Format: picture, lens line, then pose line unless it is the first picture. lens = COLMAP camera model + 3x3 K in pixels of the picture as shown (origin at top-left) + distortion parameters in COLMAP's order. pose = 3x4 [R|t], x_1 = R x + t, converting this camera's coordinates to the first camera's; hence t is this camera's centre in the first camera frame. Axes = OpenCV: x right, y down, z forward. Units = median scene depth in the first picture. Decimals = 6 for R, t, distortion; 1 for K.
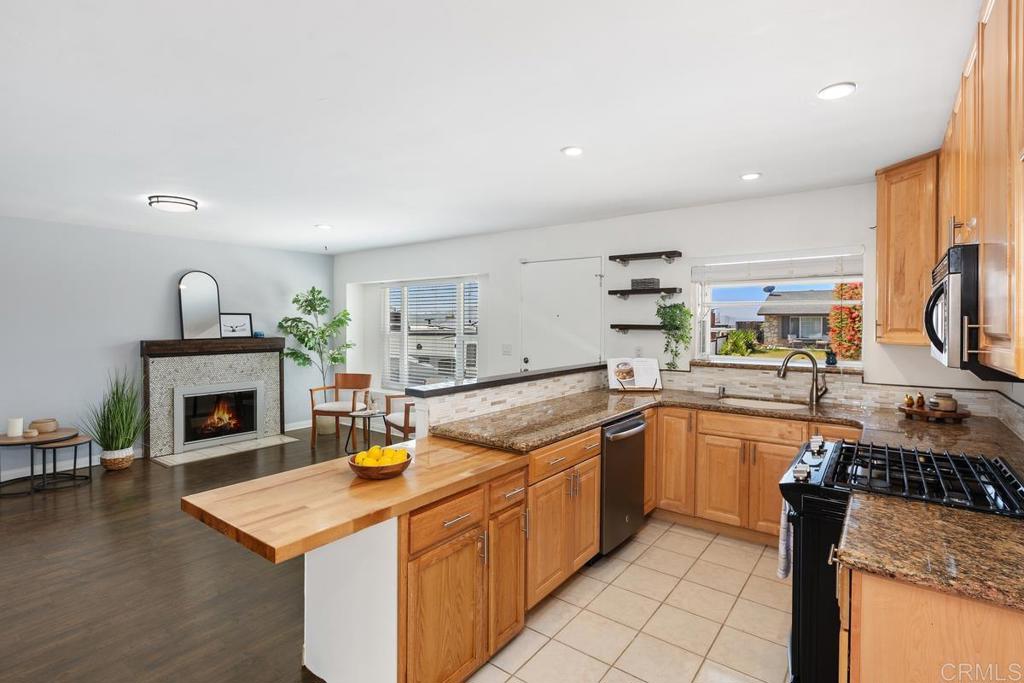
lens RADIAL K [[495.3, 0, 500.5], [0, 495.3, 326.8], [0, 0, 1]] dist [-0.001243, -0.000128]
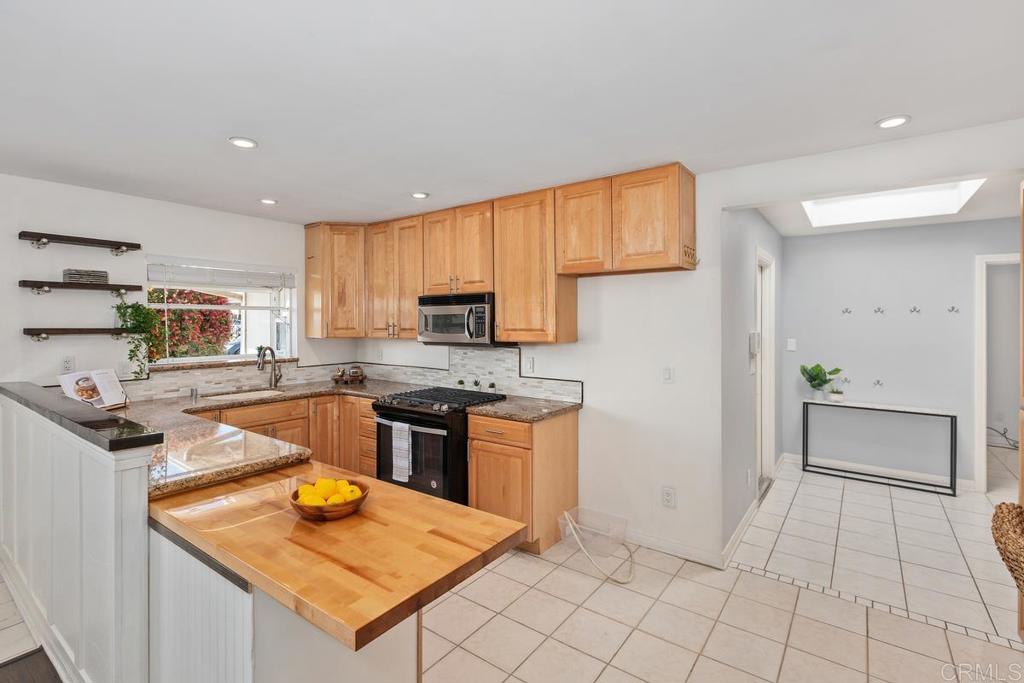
lens RADIAL K [[470.2, 0, 522.0], [0, 470.2, 328.4], [0, 0, 1]] dist [0.000567, 0.000081]
pose [[-0.033284, -0.017082, 0.999300, -0.514247], [0.009731, 0.999801, 0.017414, -0.010892], [-0.999399, 0.010304, -0.033111, 0.347076]]
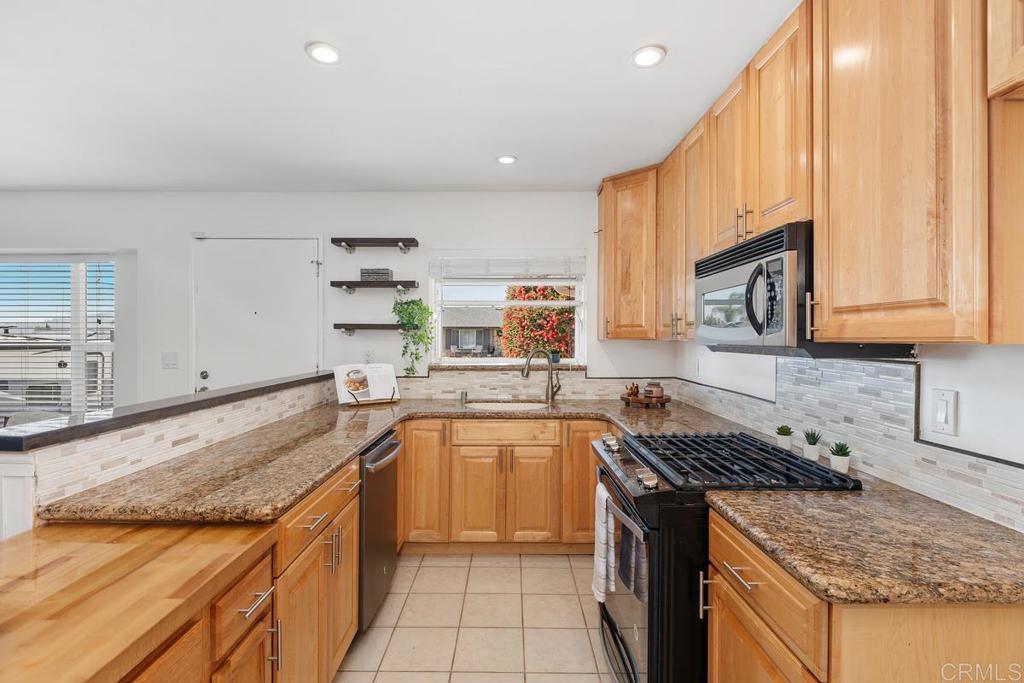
lens RADIAL K [[496.1, 0, 505.3], [0, 496.1, 341.0], [0, 0, 1]] dist [-0.001741, -0.000711]
pose [[0.795388, -0.007722, 0.606052, -0.046448], [0.007060, 0.999969, 0.003476, 0.024410], [-0.606060, 0.001514, 0.795418, 0.214238]]
